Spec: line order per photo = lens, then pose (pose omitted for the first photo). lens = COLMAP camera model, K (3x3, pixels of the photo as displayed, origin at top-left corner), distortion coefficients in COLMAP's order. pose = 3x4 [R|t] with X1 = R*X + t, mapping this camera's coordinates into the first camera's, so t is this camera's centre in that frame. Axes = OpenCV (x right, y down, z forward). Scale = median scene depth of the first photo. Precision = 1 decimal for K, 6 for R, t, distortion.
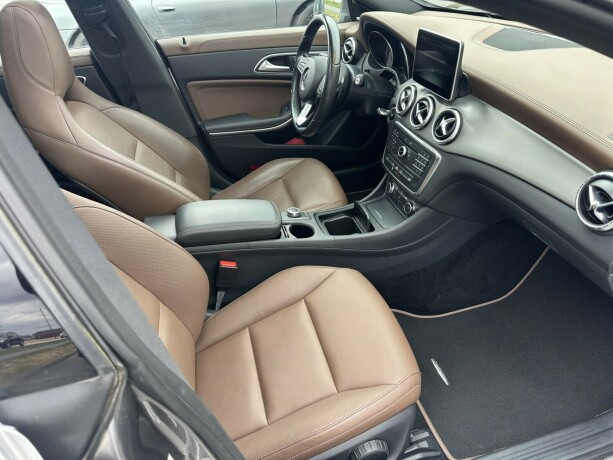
lens RADIAL K [[430.9, 0, 306.5], [0, 430.9, 230.0], [0, 0, 1]] dist [0.078003, -0.084446]
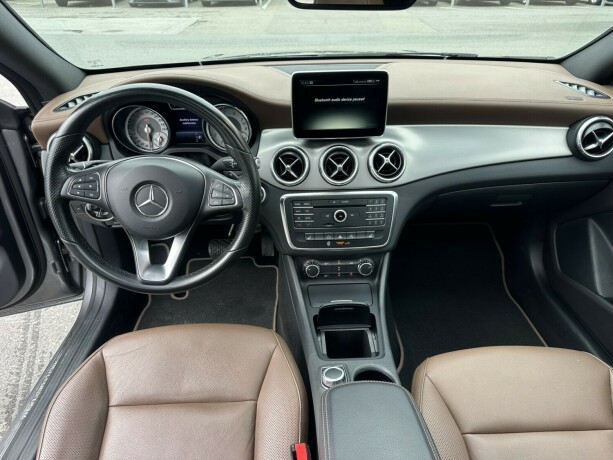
lens RADIAL K [[430.9, 0, 306.5], [0, 430.9, 230.0], [0, 0, 1]] dist [0.078003, -0.084446]
pose [[0.218240, -0.450459, 0.865713, -0.448882], [0.553391, 0.787804, 0.270414, -0.372351], [-0.803822, 0.420063, 0.421210, 0.655523]]
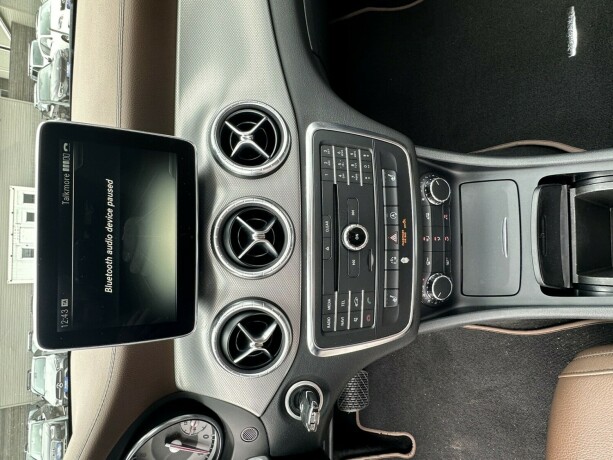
lens RADIAL K [[385.3, 0, 299.5], [0, 385.3, 244.6], [0, 0, 1]] dist [-0.000096, 0.000568]
pose [[-0.483353, -0.237395, 0.842623, -0.048515], [0.790372, -0.532199, 0.303441, -0.301022], [0.376408, 0.812655, 0.444870, 0.749790]]
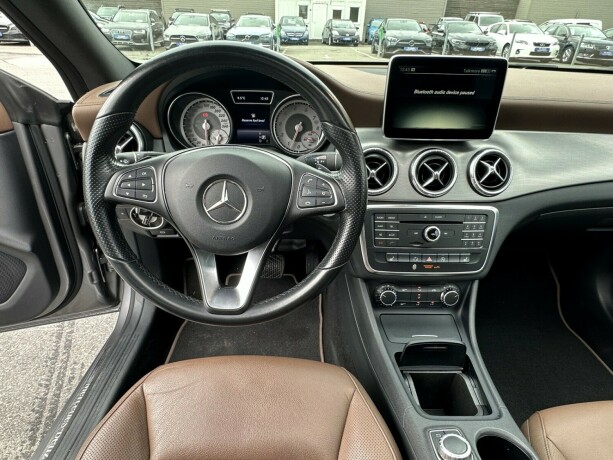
lens RADIAL K [[379.1, 0, 305.4], [0, 379.1, 239.0], [0, 0, 1]] dist [0.008087, -0.000661]
pose [[0.245371, -0.418880, 0.874261, -0.308070], [0.523690, 0.816195, 0.244080, -0.379464], [-0.815808, 0.397951, 0.419634, 0.829550]]
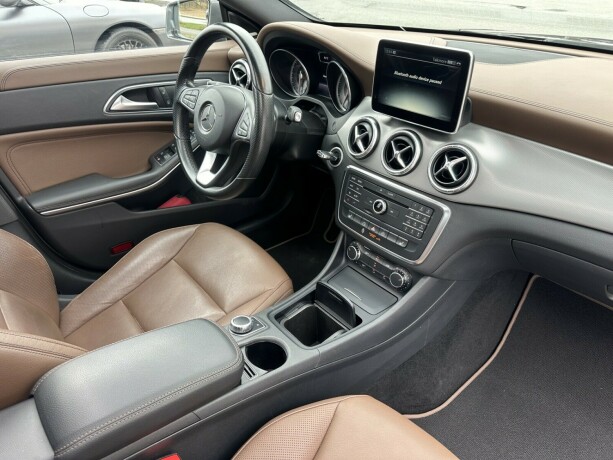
lens RADIAL K [[430.9, 0, 306.5], [0, 430.9, 230.0], [0, 0, 1]] dist [0.078003, -0.084446]
pose [[0.907938, -0.175222, 0.380717, -0.153609], [0.198302, 0.979896, -0.021923, -0.136848], [-0.369222, 0.095402, 0.924431, 0.346733]]
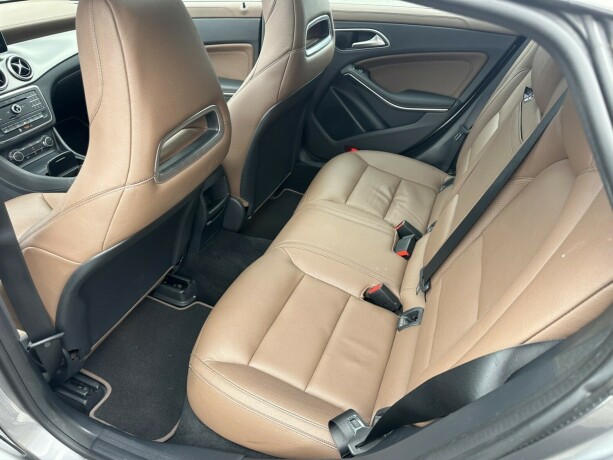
lens RADIAL K [[430.9, 0, 306.5], [0, 430.9, 230.0], [0, 0, 1]] dist [0.078003, -0.084446]
pose [[-0.795851, -0.292666, 0.530064, -1.063177], [0.395654, 0.411315, 0.821145, -0.659338], [-0.458344, 0.863230, -0.211550, 1.067831]]
